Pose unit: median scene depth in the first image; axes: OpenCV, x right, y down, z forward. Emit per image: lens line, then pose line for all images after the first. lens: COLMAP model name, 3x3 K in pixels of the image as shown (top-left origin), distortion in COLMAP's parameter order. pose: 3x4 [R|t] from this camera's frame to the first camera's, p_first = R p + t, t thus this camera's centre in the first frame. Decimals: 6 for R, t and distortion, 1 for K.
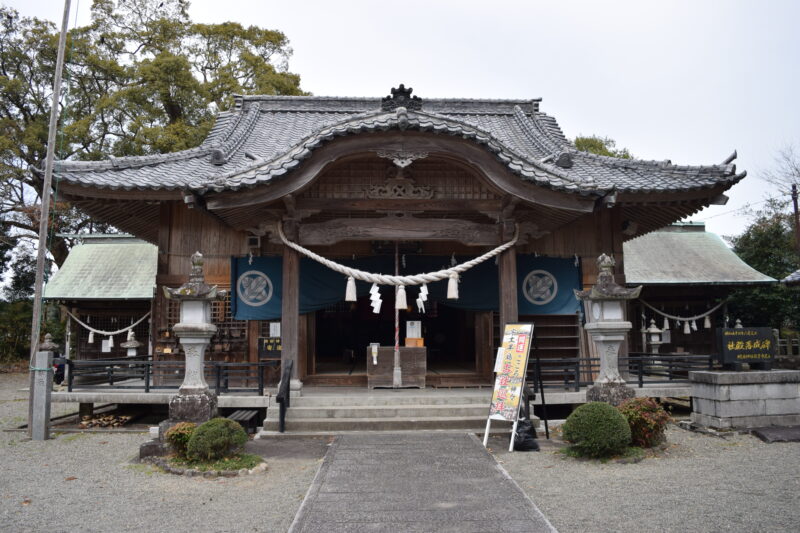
lens RADIAL K [[653.7, 0, 400.0], [0, 653.7, 266.5], [0, 0, 1]] dist [-0.089009, 0.001866]
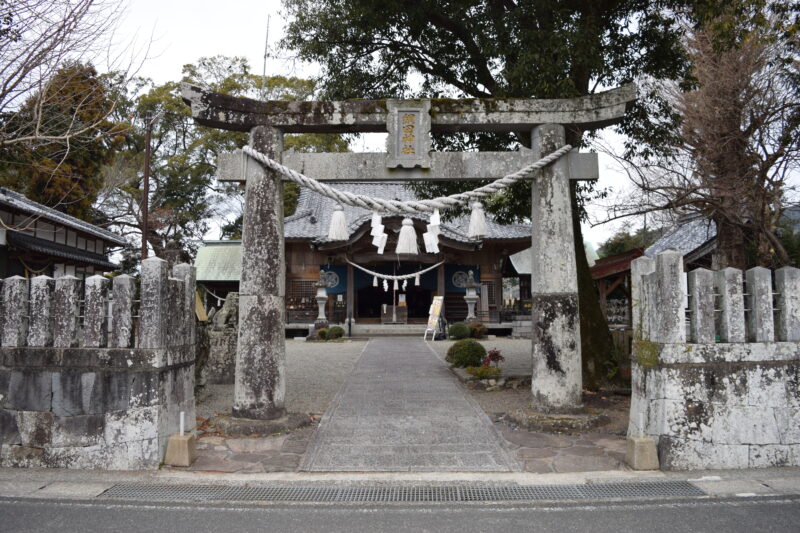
lens RADIAL K [[653.7, 0, 400.0], [0, 653.7, 266.5], [0, 0, 1]] dist [-0.089009, 0.001866]
pose [[0.999960, 0.004170, -0.007959, 0.031625], [-0.003804, 0.998956, 0.045516, -0.116159], [0.008140, -0.045484, 0.998932, -1.256297]]
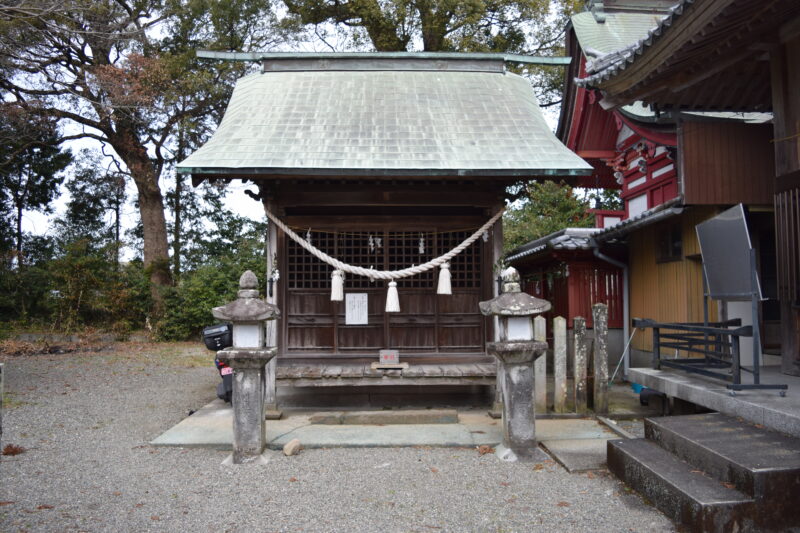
lens RADIAL K [[653.7, 0, 400.0], [0, 653.7, 266.5], [0, 0, 1]] dist [-0.089009, 0.001866]
pose [[0.998912, 0.006085, -0.046226, -0.714988], [-0.003254, 0.998128, 0.061076, 0.128327], [0.046512, -0.060859, 0.997062, 1.051191]]
